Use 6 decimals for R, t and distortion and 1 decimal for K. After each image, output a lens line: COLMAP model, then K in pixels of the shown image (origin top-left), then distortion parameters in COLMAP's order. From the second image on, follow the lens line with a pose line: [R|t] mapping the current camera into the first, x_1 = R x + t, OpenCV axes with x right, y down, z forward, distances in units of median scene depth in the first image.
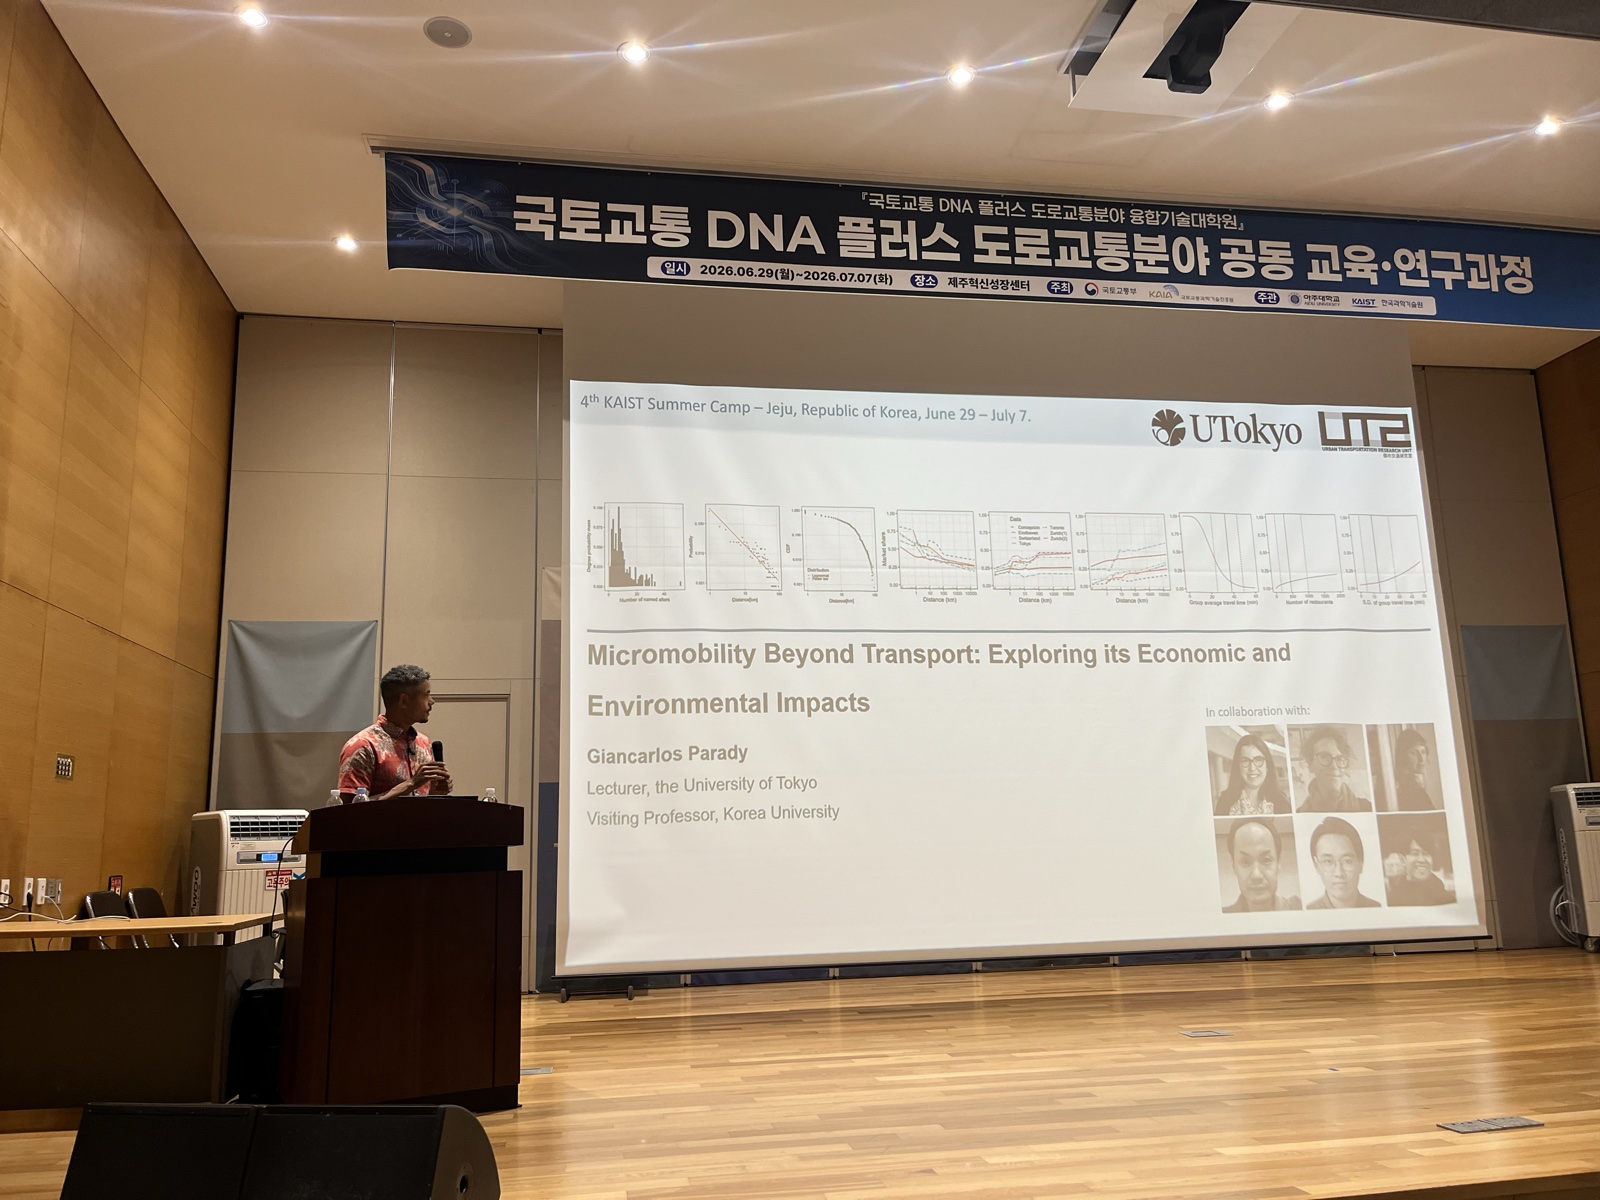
lens RADIAL K [[1203.5, 0, 798.4], [0, 1203.5, 610.3], [0, 0, 1]] dist [0.054624, -0.046077]
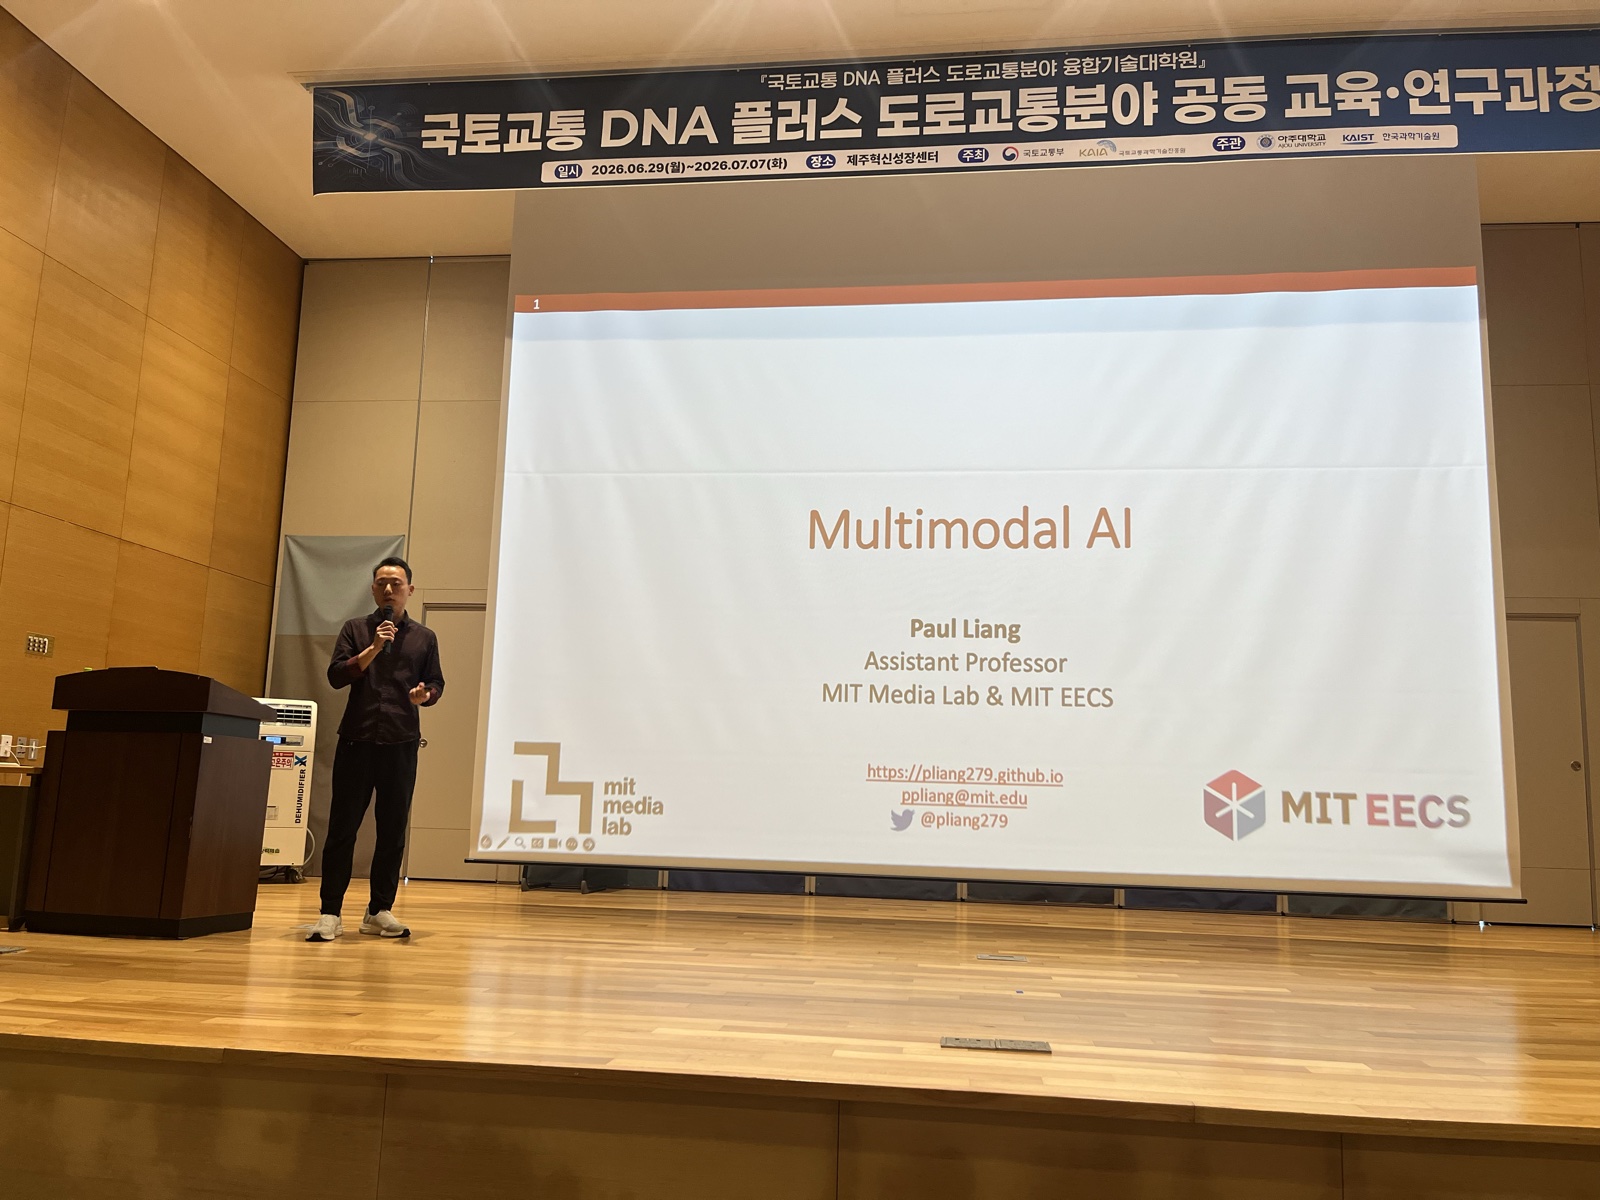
lens RADIAL K [[1203.5, 0, 799.0], [0, 1203.5, 609.7], [0, 0, 1]] dist [0.054624, -0.046077]
pose [[0.955558, 0.009231, -0.294657, 0.364834], [0.001023, 0.999400, 0.034628, 0.044643], [0.294800, -0.033391, 0.954975, 0.075644]]
